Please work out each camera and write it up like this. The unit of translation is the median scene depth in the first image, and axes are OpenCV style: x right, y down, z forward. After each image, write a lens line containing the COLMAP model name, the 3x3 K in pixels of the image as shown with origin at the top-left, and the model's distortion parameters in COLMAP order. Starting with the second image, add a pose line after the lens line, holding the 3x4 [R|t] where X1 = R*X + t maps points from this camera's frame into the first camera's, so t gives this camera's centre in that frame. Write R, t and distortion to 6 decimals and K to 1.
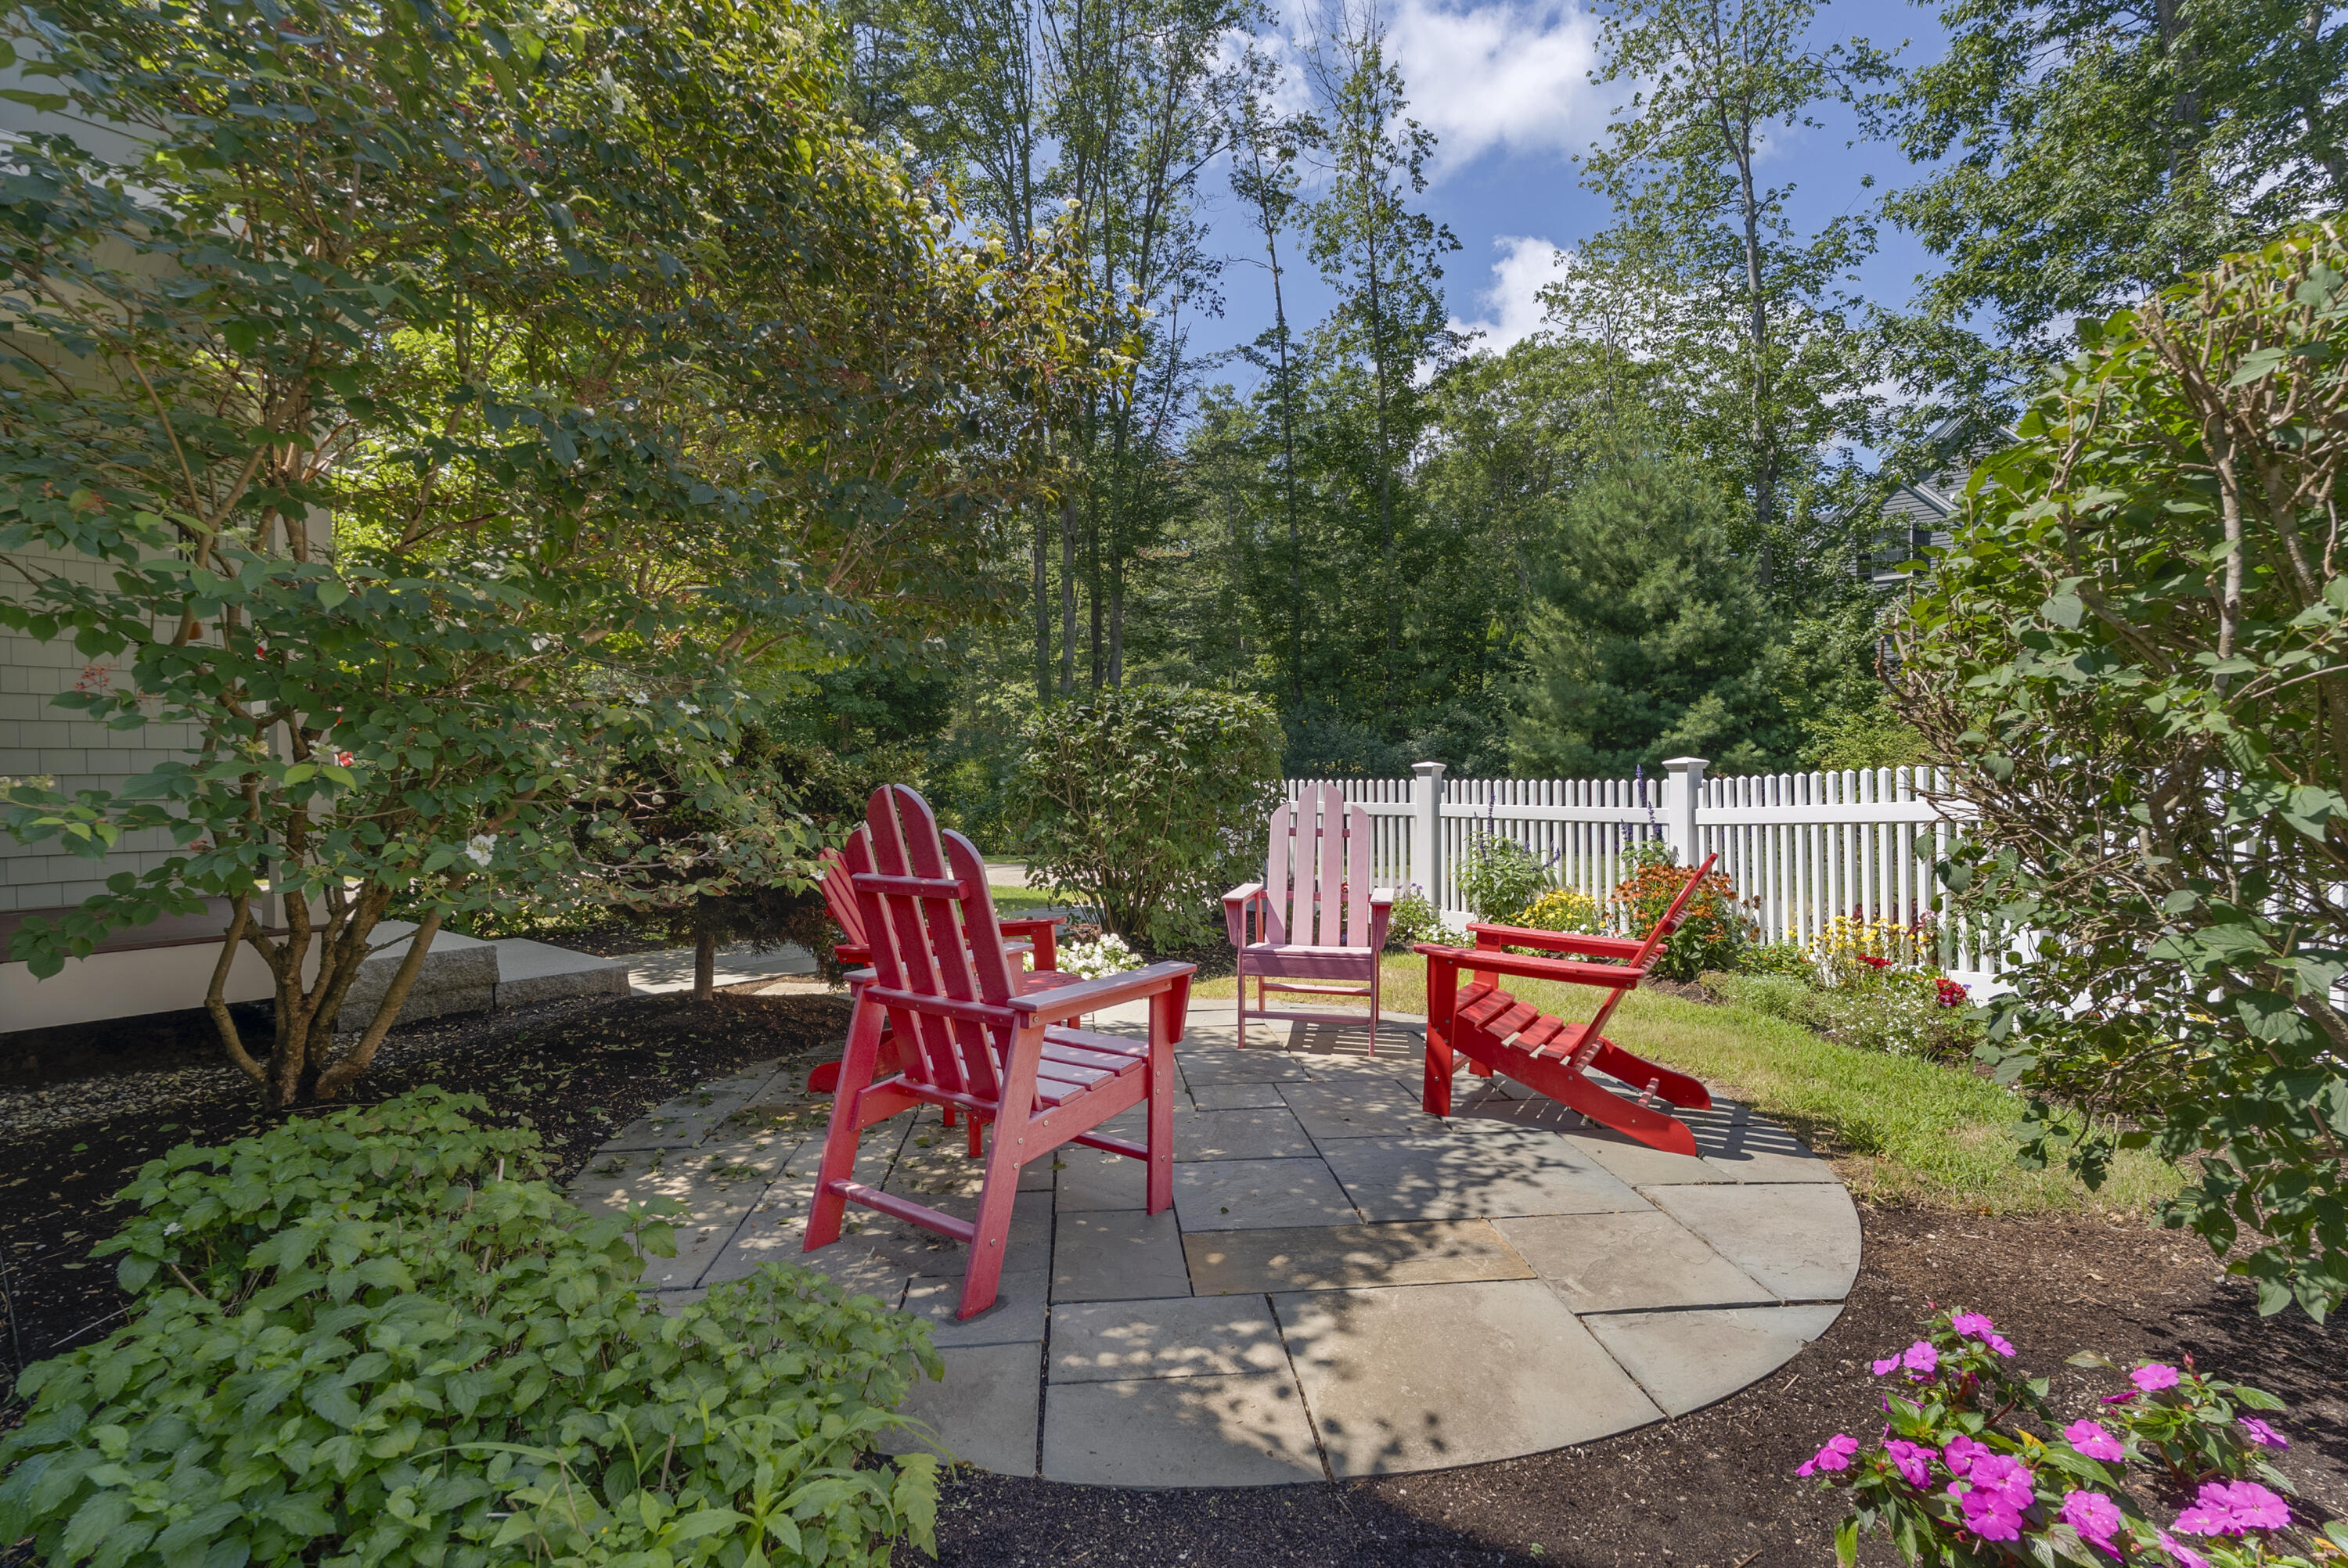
lens RADIAL K [[1048.3, 0, 1173.4], [0, 1048.3, 777.9], [0, 0, 1]] dist [-0.004315, 0.000077]
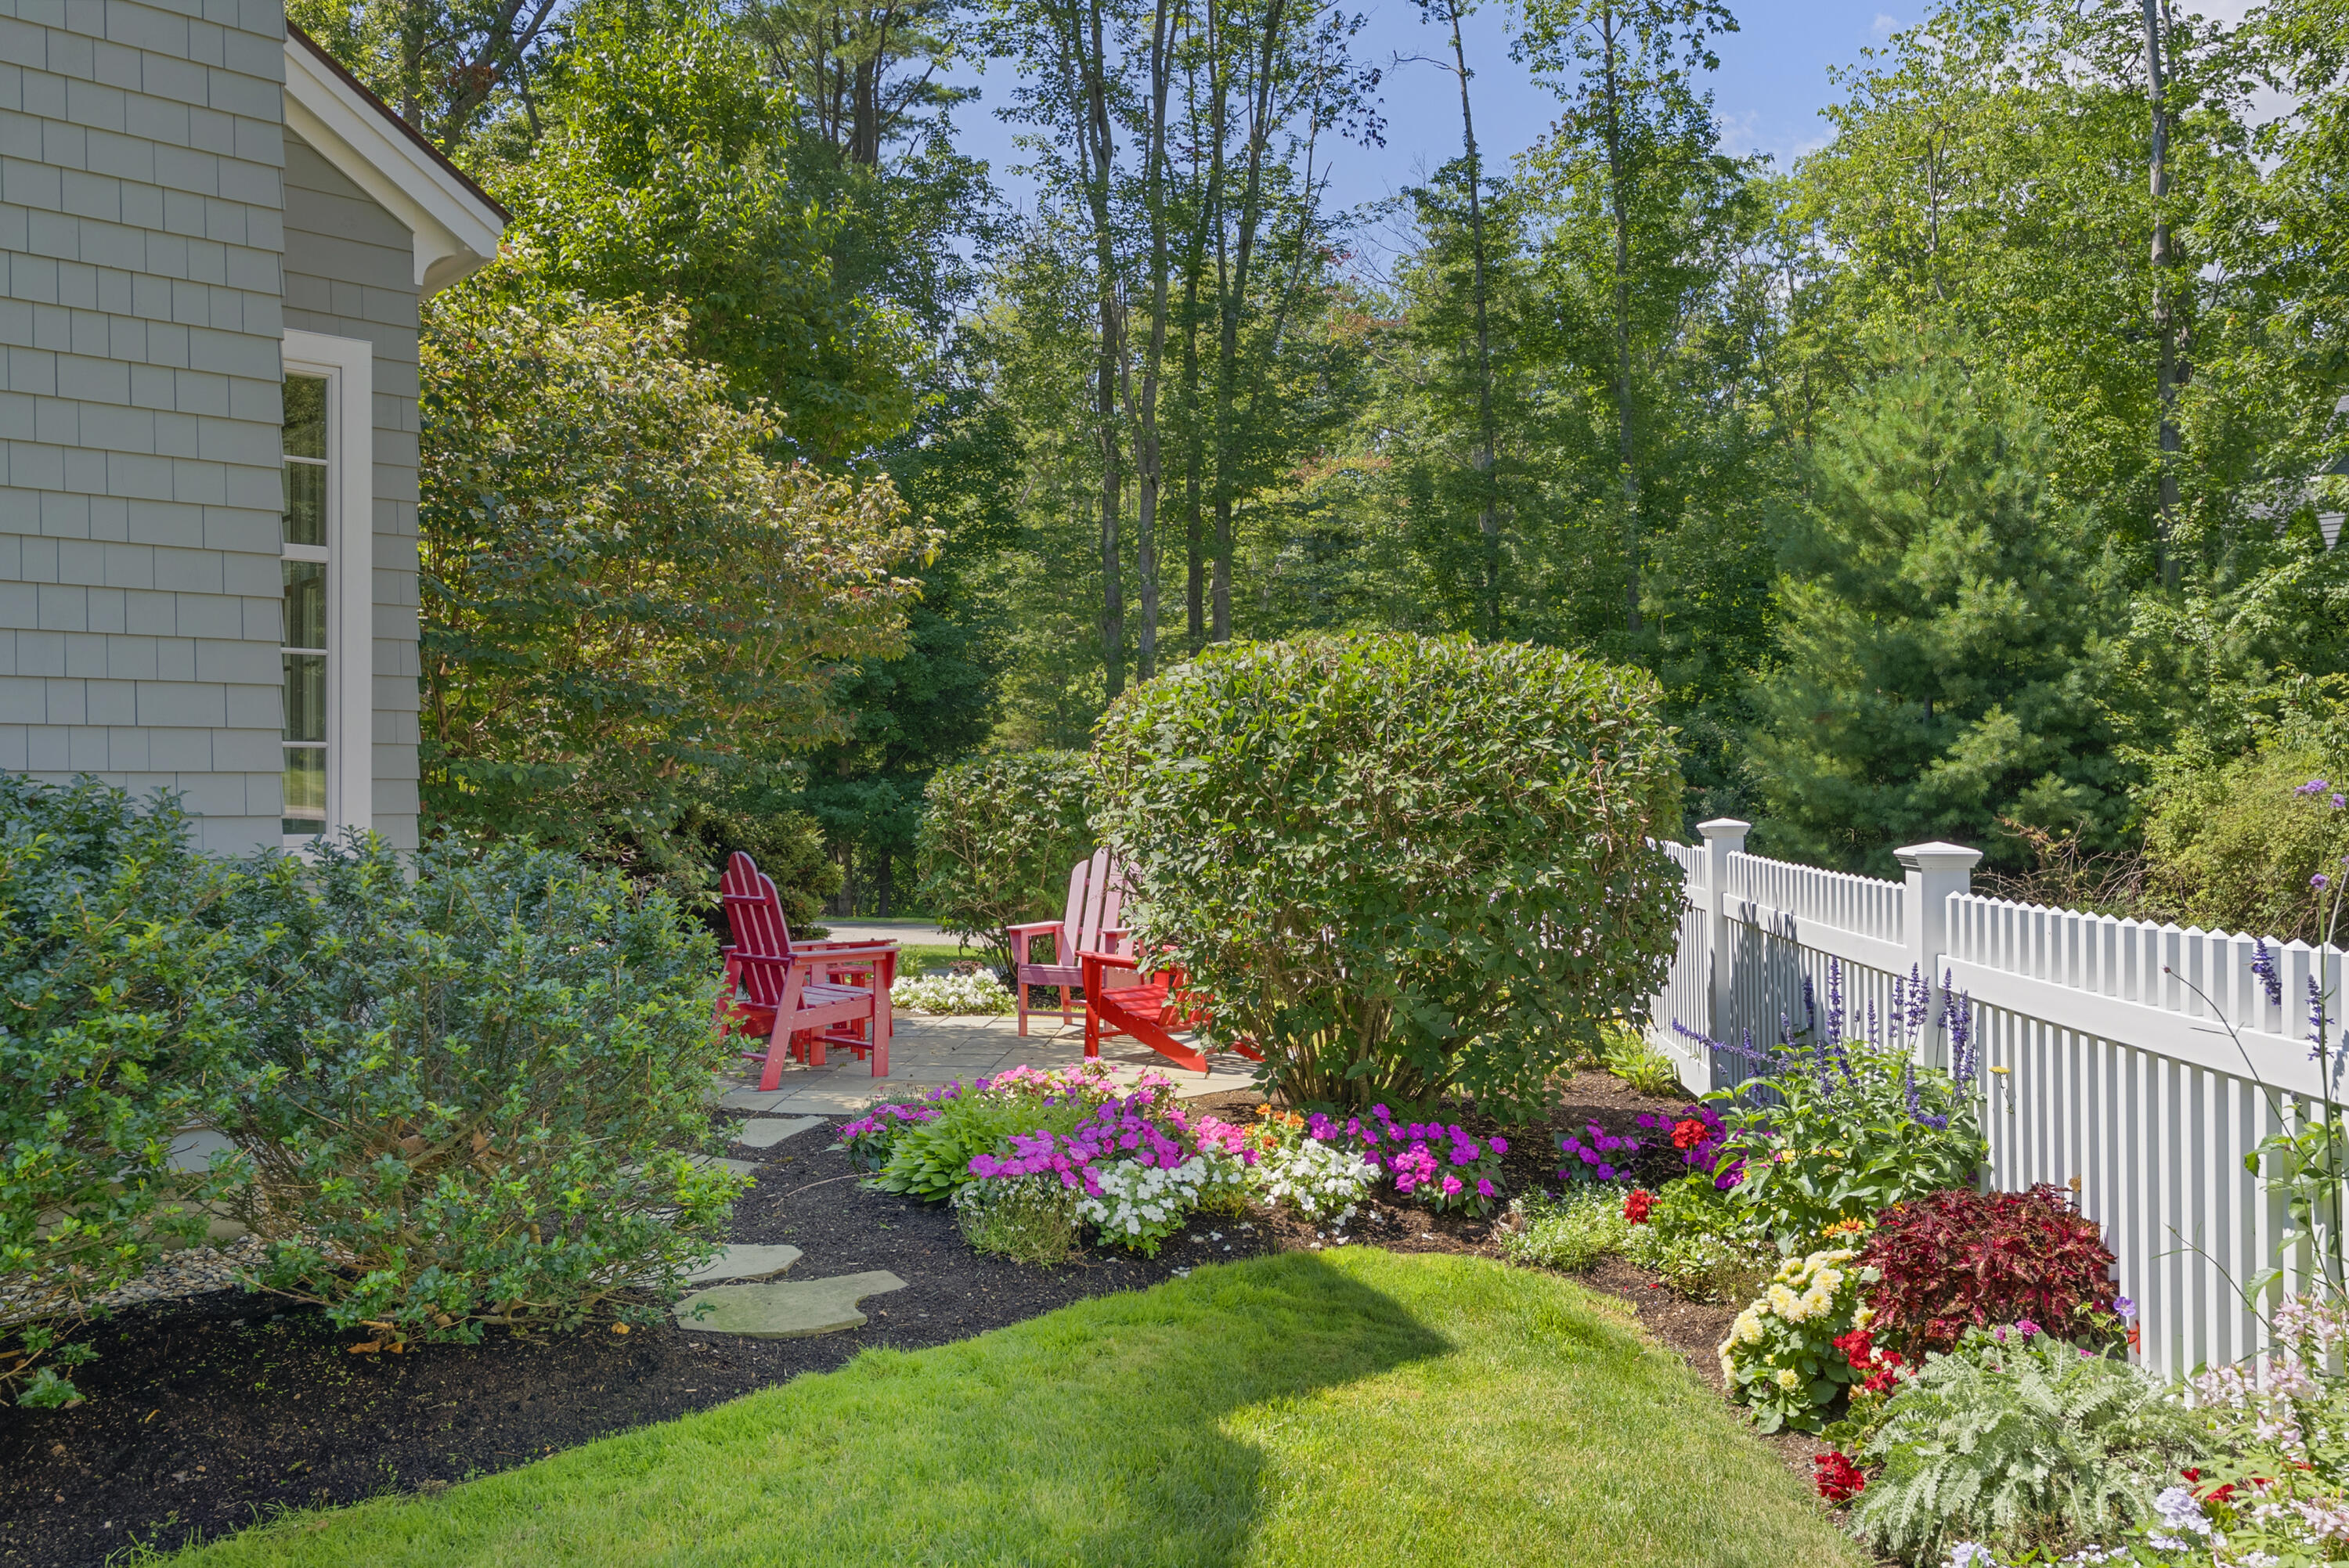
lens RADIAL K [[1862.6, 0, 1174.5], [0, 1862.6, 784.0], [0, 0, 1]] dist [-0.001886, 0.000105]
pose [[0.987814, 0.006270, -0.155513, 0.148250], [-0.007662, 0.999936, -0.008353, -0.013227], [0.155451, 0.009443, 0.987798, -0.323090]]
